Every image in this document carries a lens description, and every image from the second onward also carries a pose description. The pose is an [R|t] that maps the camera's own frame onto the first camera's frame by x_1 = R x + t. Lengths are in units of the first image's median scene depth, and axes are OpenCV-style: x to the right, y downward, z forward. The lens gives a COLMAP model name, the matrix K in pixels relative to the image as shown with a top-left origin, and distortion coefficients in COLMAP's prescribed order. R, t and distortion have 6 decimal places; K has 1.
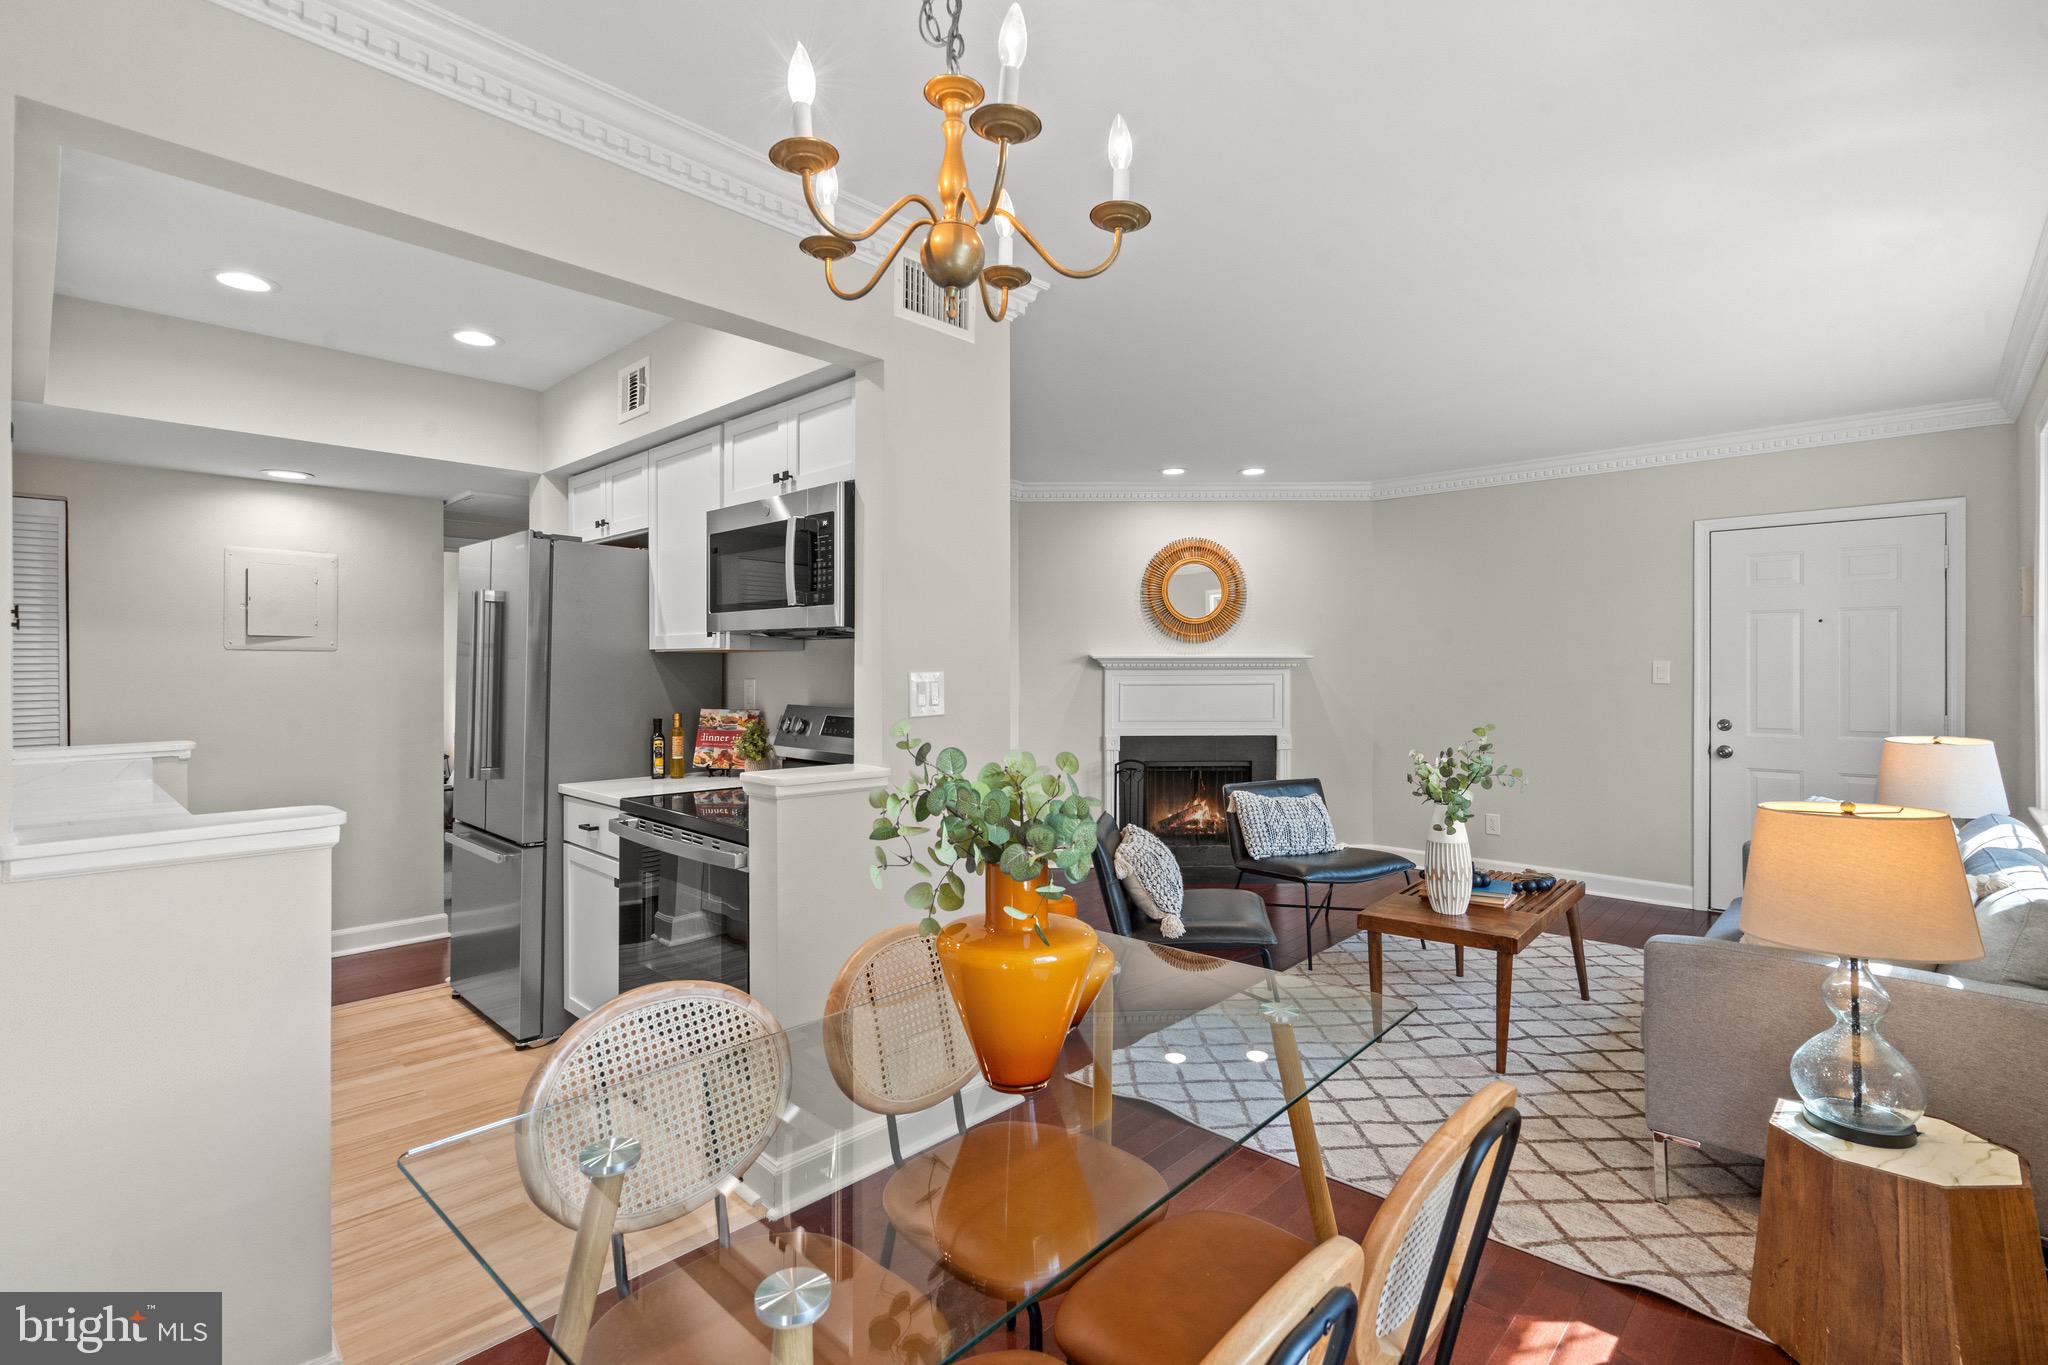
lens RADIAL K [[925.8, 0, 1014.8], [0, 925.8, 671.7], [0, 0, 1]] dist [-0.003081, 0.000276]
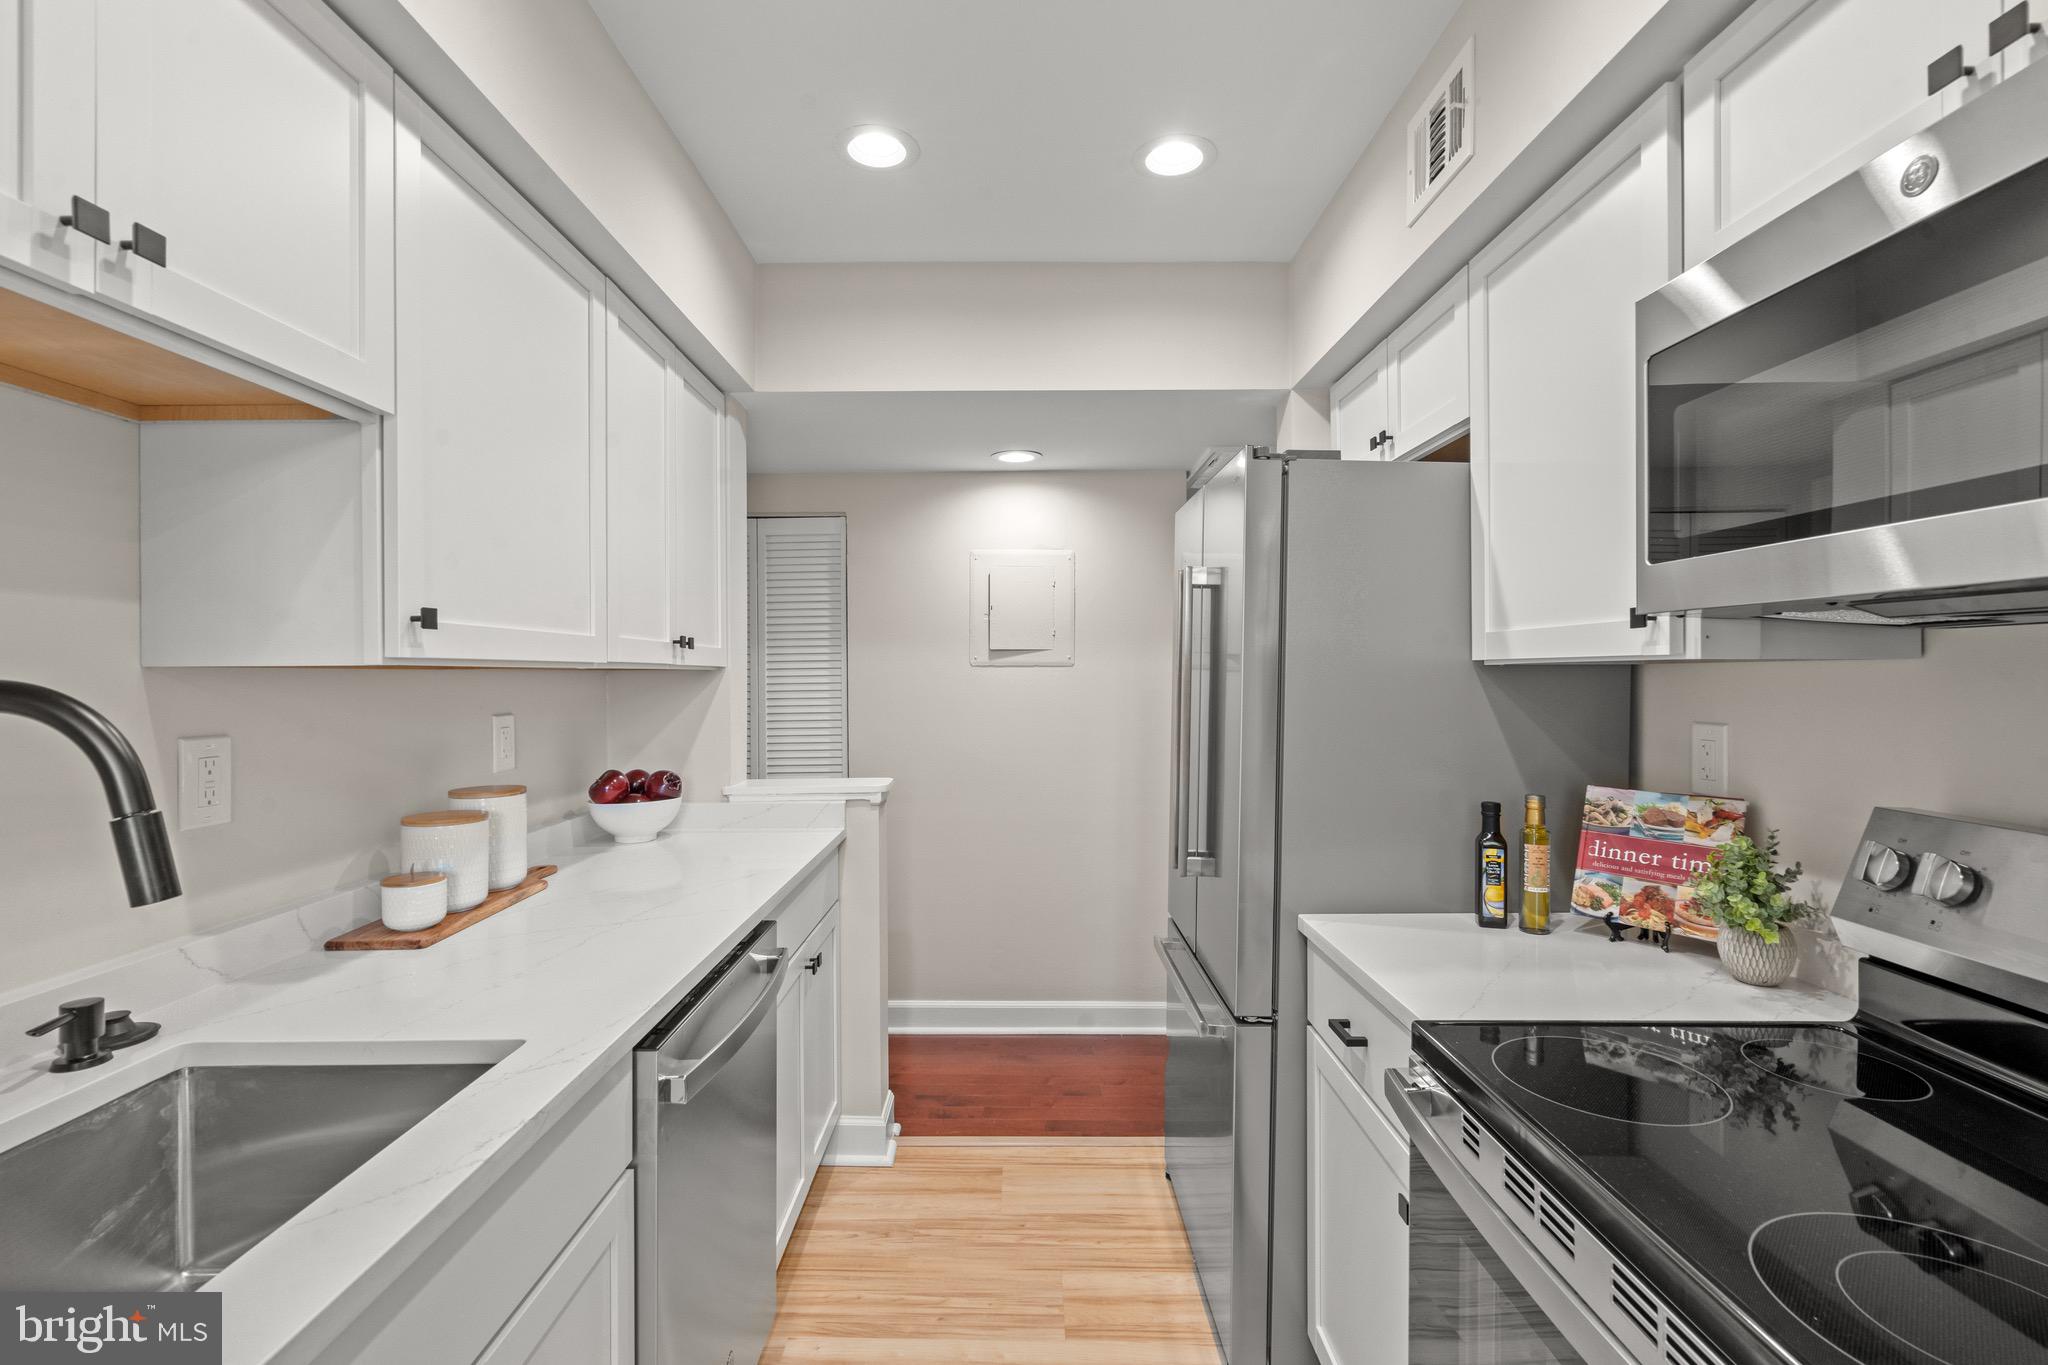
lens RADIAL K [[925.8, 0, 1014.8], [0, 925.8, 671.7], [0, 0, 1]] dist [-0.003081, 0.000276]
pose [[0.689424, -0.004540, -0.724343, -0.203752], [-0.001264, 0.999971, -0.007470, -0.013662], [0.724357, 0.006065, 0.689399, 0.477488]]
